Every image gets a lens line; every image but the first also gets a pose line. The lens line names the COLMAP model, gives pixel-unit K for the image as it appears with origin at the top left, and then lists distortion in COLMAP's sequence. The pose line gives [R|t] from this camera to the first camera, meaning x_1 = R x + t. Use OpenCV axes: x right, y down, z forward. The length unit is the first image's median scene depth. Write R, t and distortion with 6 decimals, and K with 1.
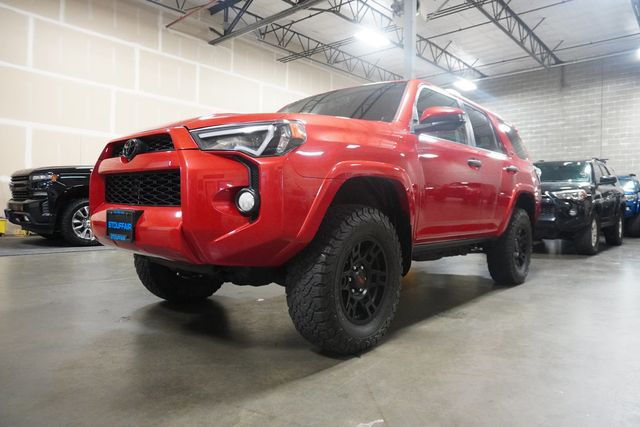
lens RADIAL K [[435.4, 0, 320.0], [0, 435.4, 213.5], [0, 0, 1]] dist [-0.038896, 0.034963]
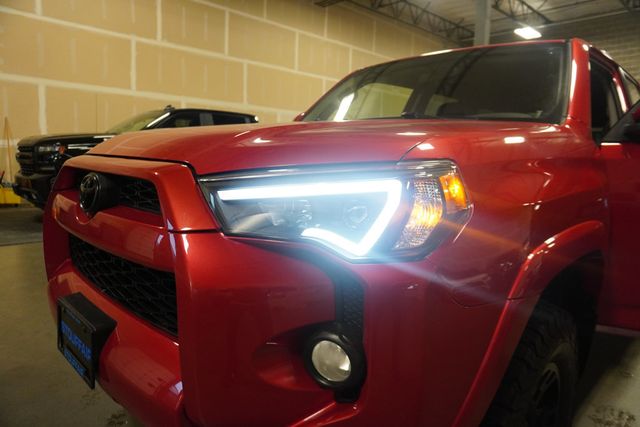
lens RADIAL K [[435.4, 0, 320.0], [0, 435.4, 213.5], [0, 0, 1]] dist [-0.038896, 0.034963]
pose [[0.997502, 0.024412, -0.066288, -0.027711], [-0.016863, 0.993549, 0.112143, -0.038581], [0.068598, -0.110745, 0.991479, 0.106150]]
